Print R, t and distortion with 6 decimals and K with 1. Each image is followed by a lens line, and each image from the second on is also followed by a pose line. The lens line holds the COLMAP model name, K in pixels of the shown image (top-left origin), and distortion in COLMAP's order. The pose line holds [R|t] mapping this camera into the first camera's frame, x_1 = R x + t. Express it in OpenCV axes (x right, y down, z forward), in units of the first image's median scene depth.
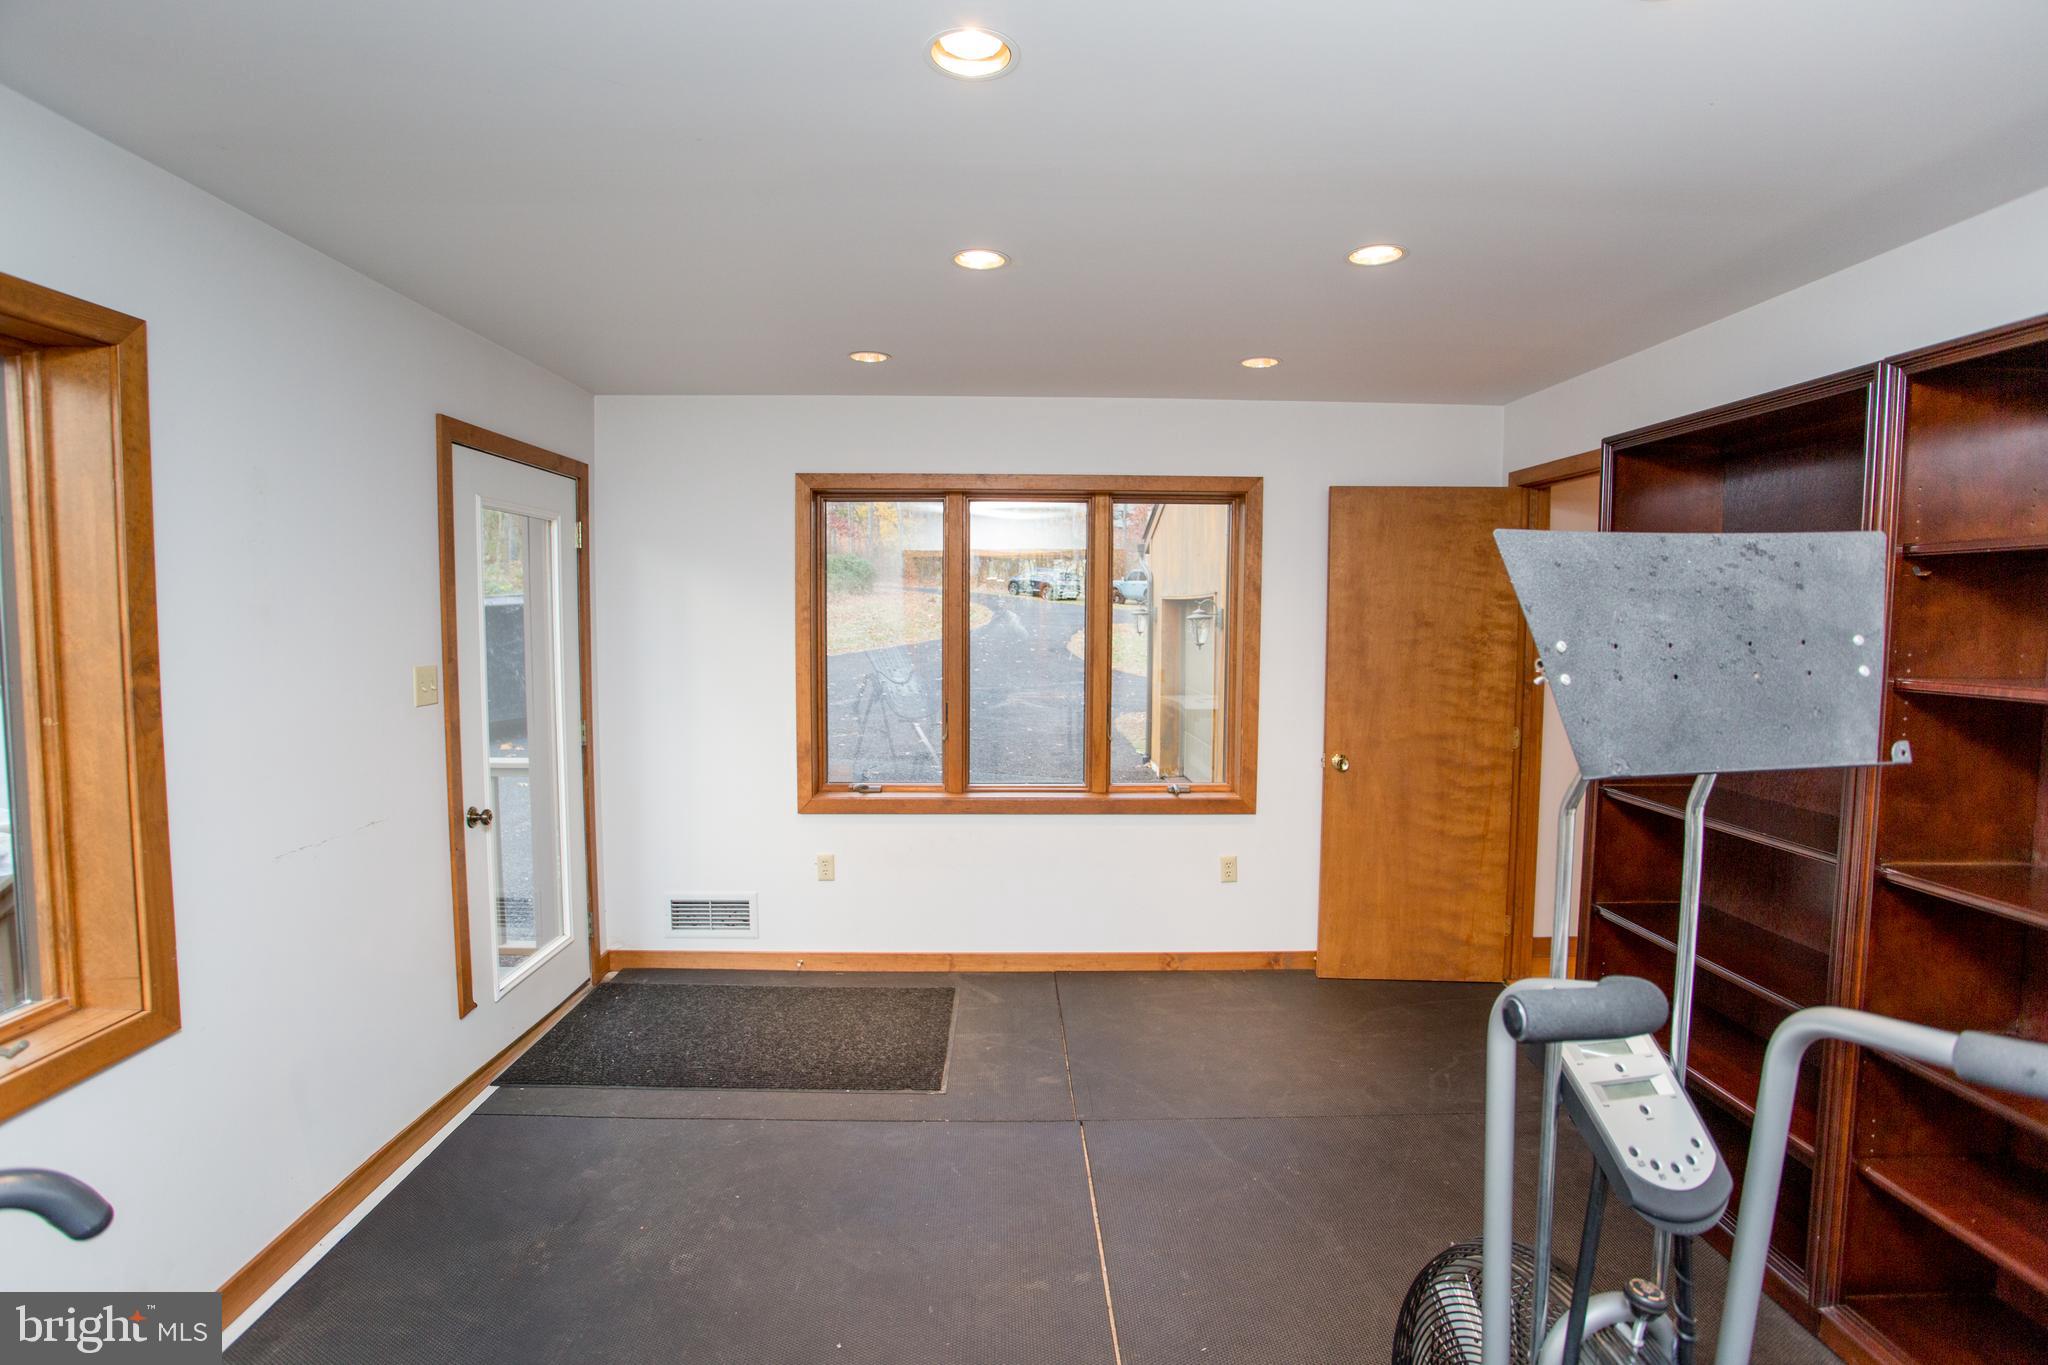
lens RADIAL K [[991.4, 0, 1019.0], [0, 991.4, 674.5], [0, 0, 1]] dist [-0.081029, 0.034005]
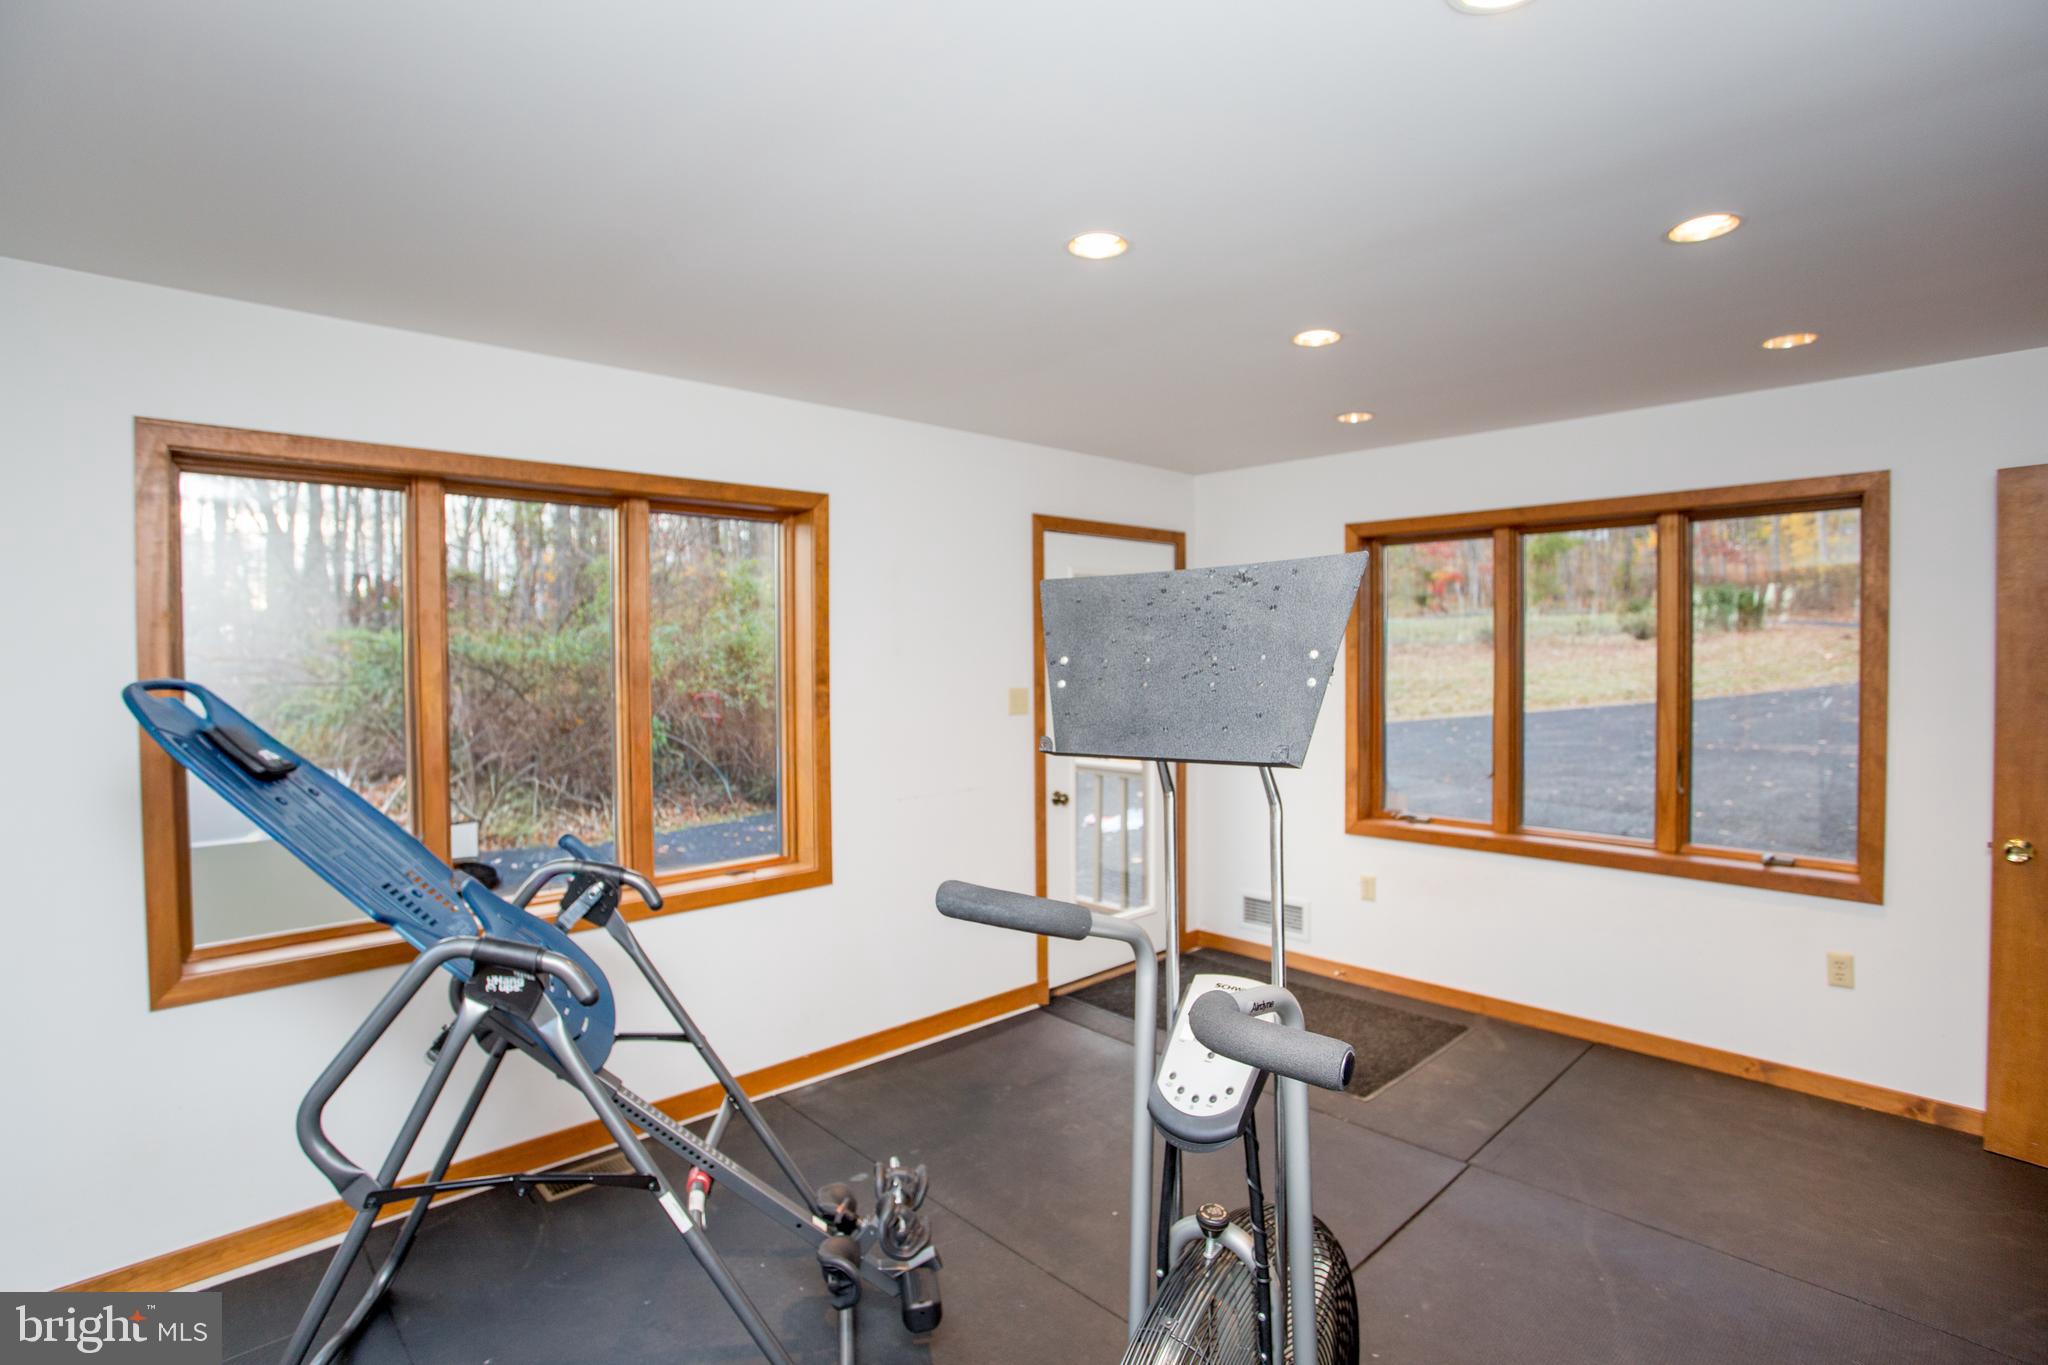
lens RADIAL K [[1007.5, 0, 1020.6], [0, 1007.5, 673.1], [0, 0, 1]] dist [-0.082108, 0.032971]
pose [[0.672311, 0.005897, -0.740246, 0.353426], [-0.038674, 0.998882, -0.027168, 0.007114], [0.739258, 0.046894, 0.671787, -0.011701]]
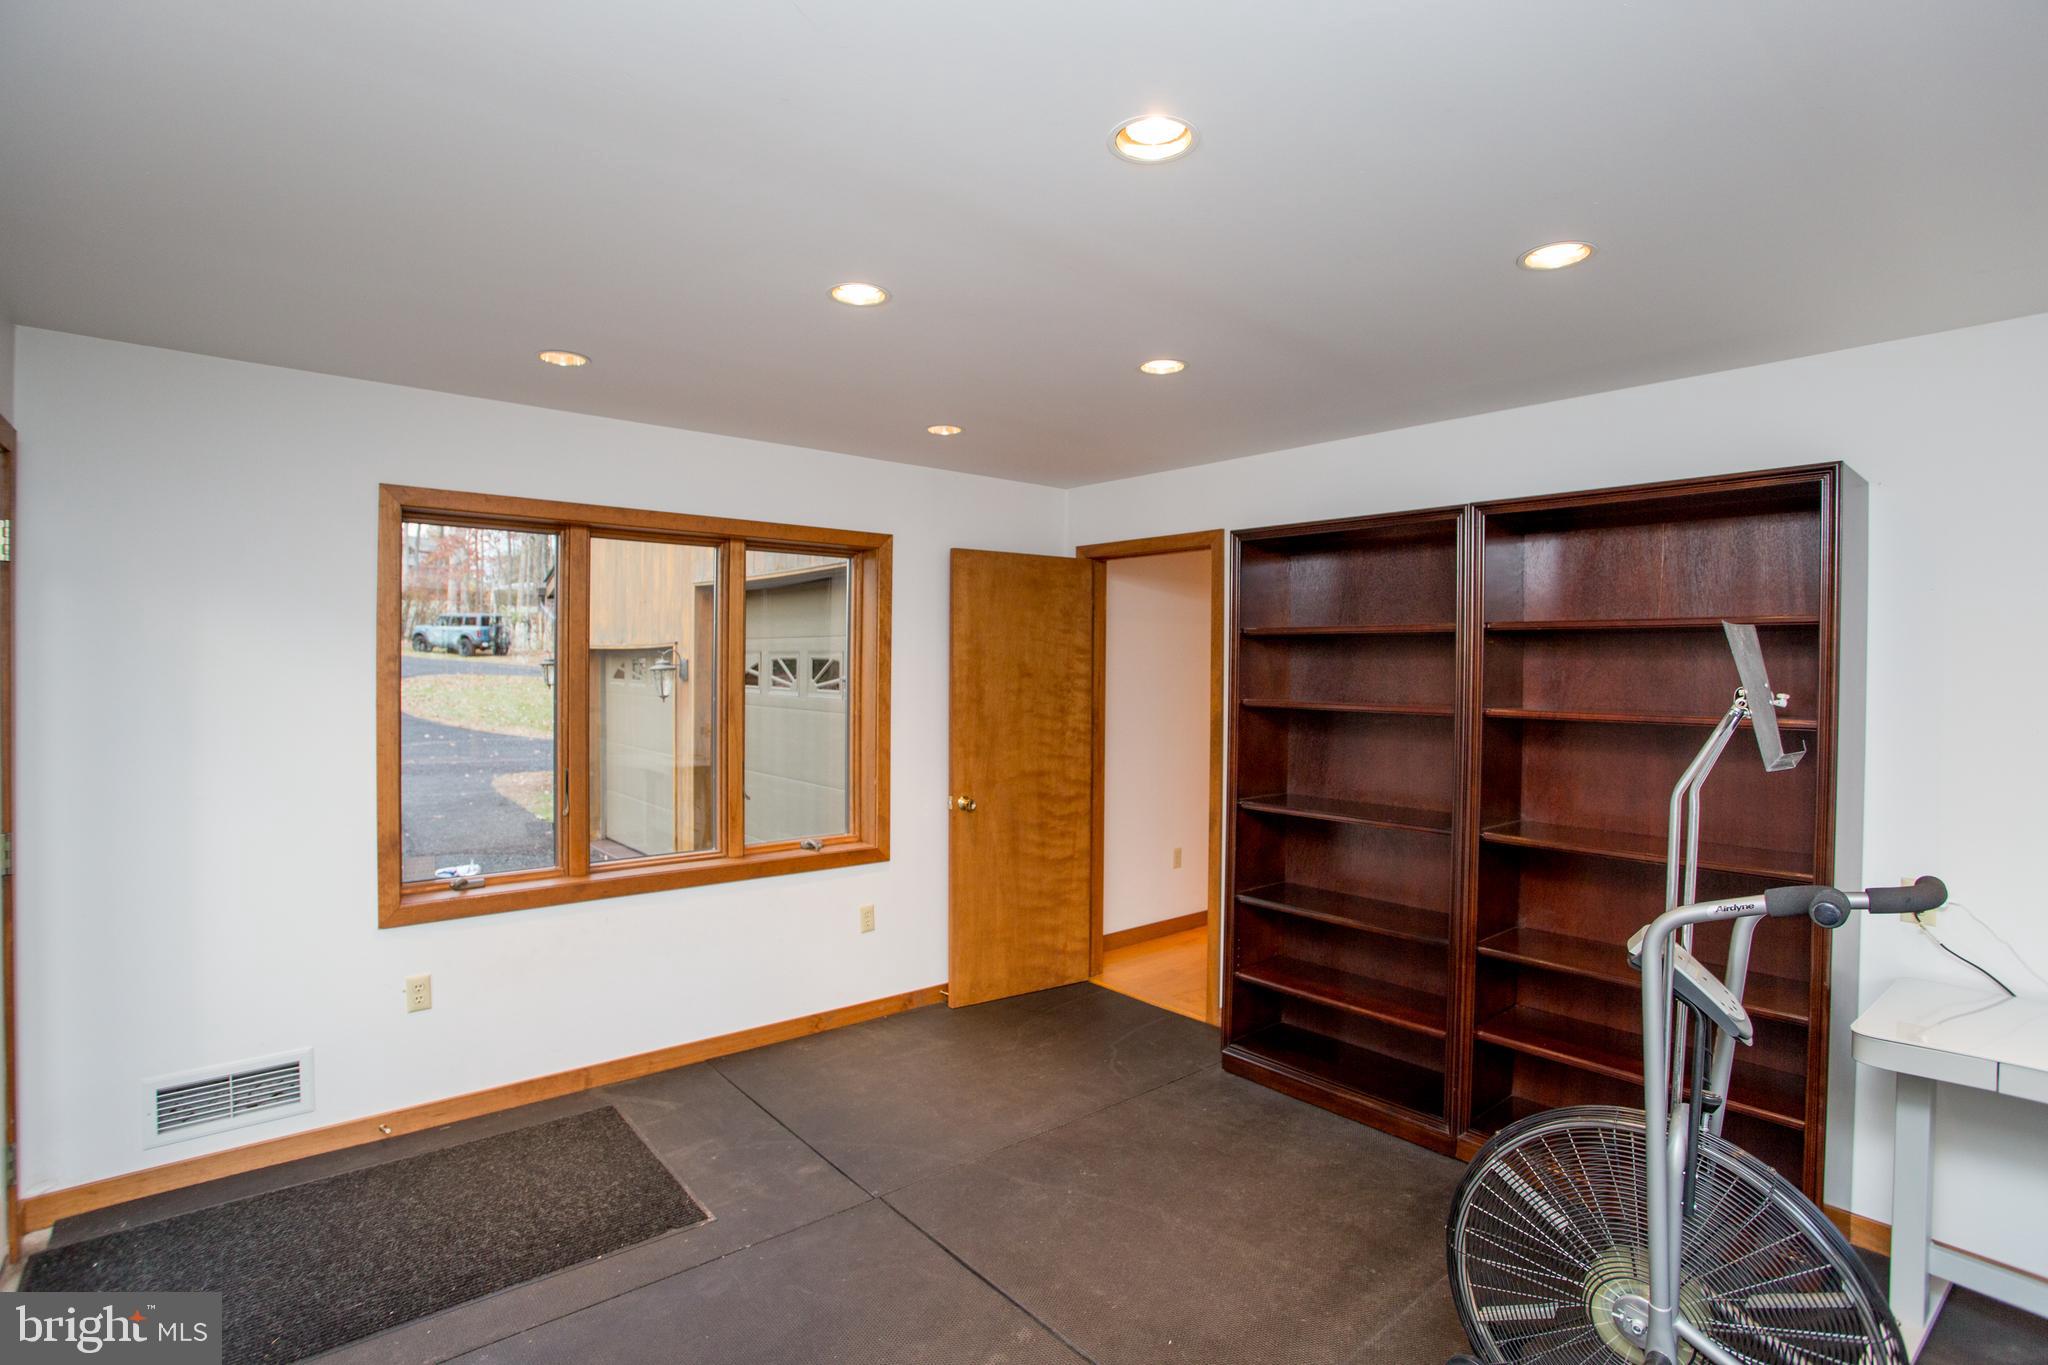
lens RADIAL K [[991.4, 0, 1019.0], [0, 991.4, 674.5], [0, 0, 1]] dist [-0.081029, 0.034005]
pose [[0.778260, -0.004749, 0.627925, -0.308916], [0.035852, 0.998676, -0.036883, -0.009557], [-0.626918, 0.051217, 0.777400, 0.111200]]
